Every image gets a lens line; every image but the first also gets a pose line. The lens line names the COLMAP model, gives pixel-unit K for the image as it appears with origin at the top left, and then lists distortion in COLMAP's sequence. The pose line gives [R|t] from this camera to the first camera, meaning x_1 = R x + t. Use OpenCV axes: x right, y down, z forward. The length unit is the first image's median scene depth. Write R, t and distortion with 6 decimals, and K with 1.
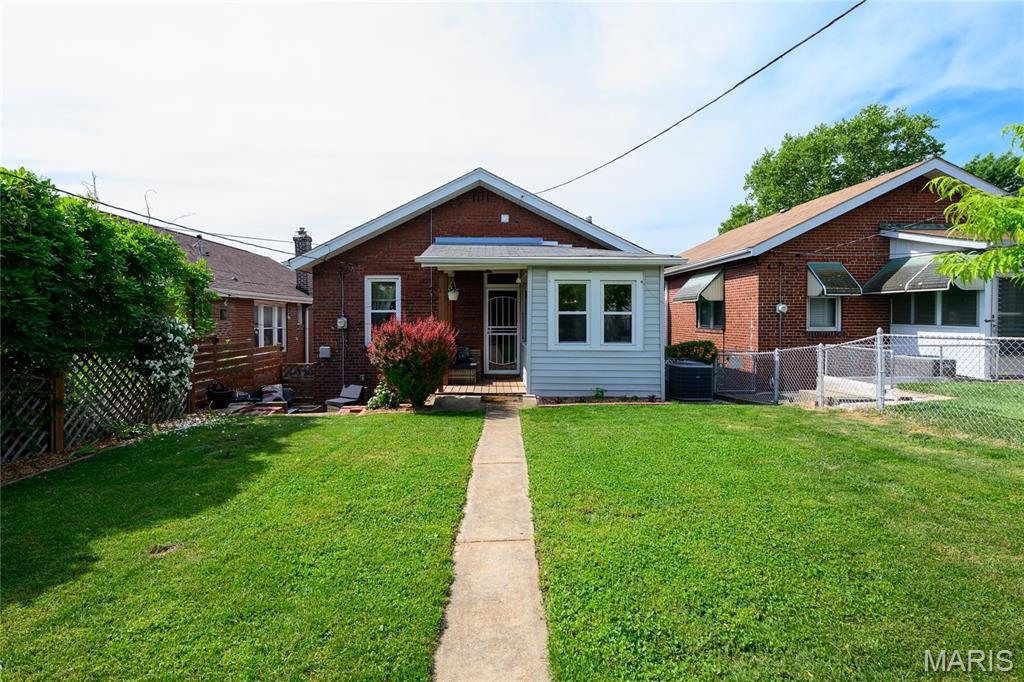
lens RADIAL K [[507.3, 0, 486.5], [0, 507.3, 335.3], [0, 0, 1]] dist [-0.003174, -0.001430]
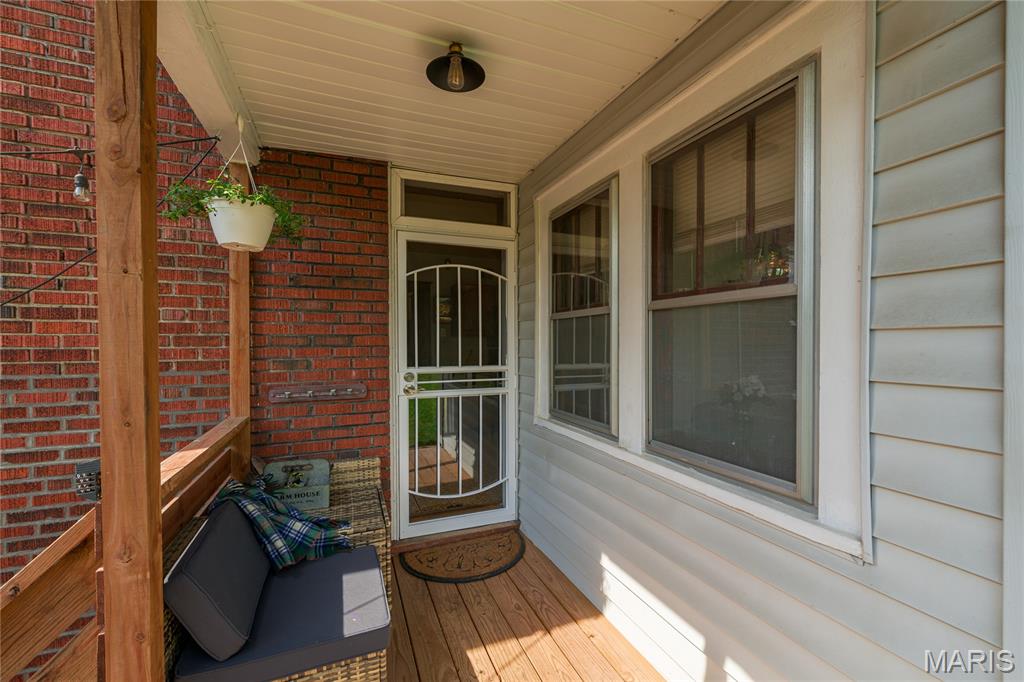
lens RADIAL K [[407.2, 0, 516.9], [0, 407.2, 345.6], [0, 0, 1]] dist [0.000673, 0.000141]
pose [[0.910274, -0.005648, 0.413969, -0.035338], [0.021232, 0.999228, -0.033053, -0.022134], [-0.413463, 0.038877, 0.909691, 0.800018]]
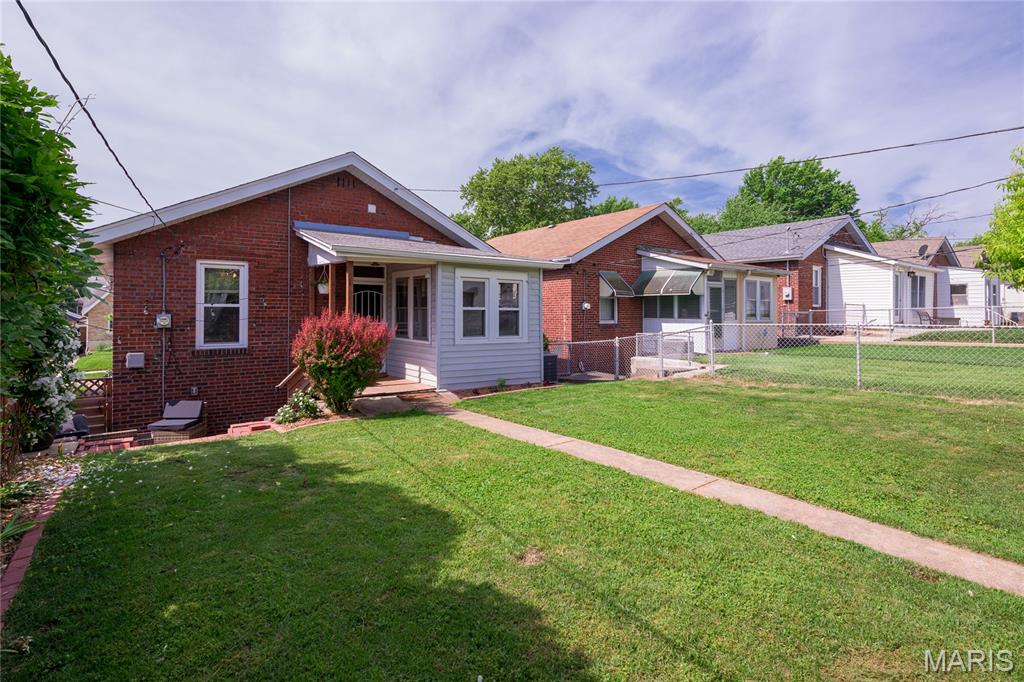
lens RADIAL K [[527.2, 0, 512.9], [0, 527.2, 314.1], [0, 0, 1]] dist [-0.002719, -0.000258]
pose [[0.799958, -0.000202, 0.600055, -0.348983], [0.022004, 0.999337, -0.028997, 0.000743], [-0.599652, 0.036400, 0.799433, 0.063191]]
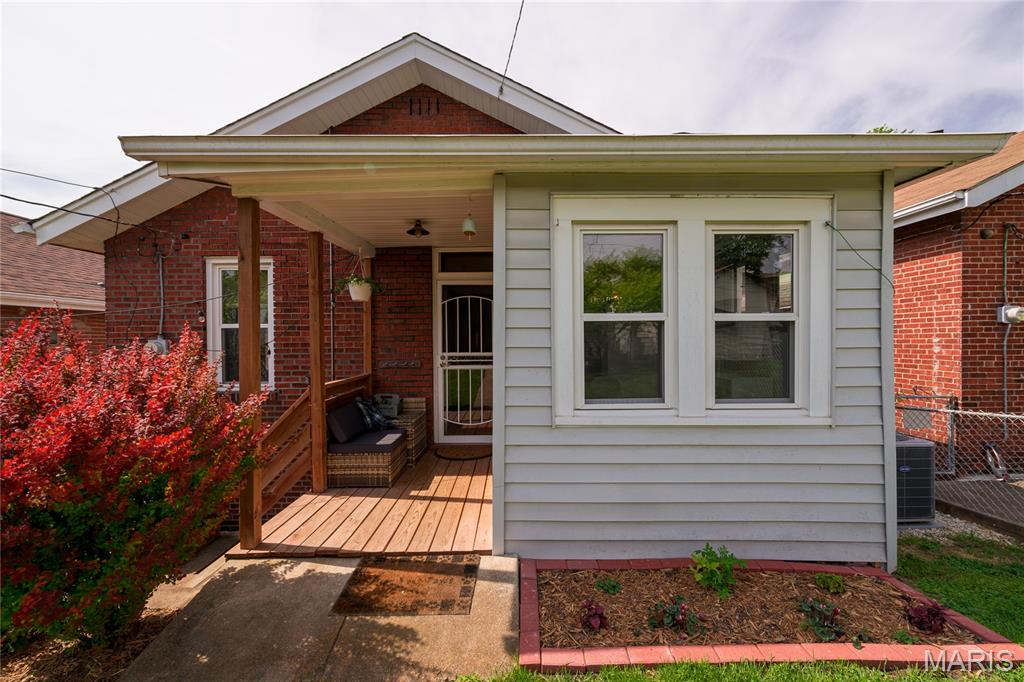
lens RADIAL K [[413.6, 0, 512.0], [0, 413.6, 341.0], [0, 0, 1]] dist [-0.002370, -0.000204]
pose [[0.999928, -0.006966, 0.009748, 0.074418], [0.007292, 0.999400, -0.033850, -0.015531], [-0.009506, 0.033918, 0.999379, 0.592471]]
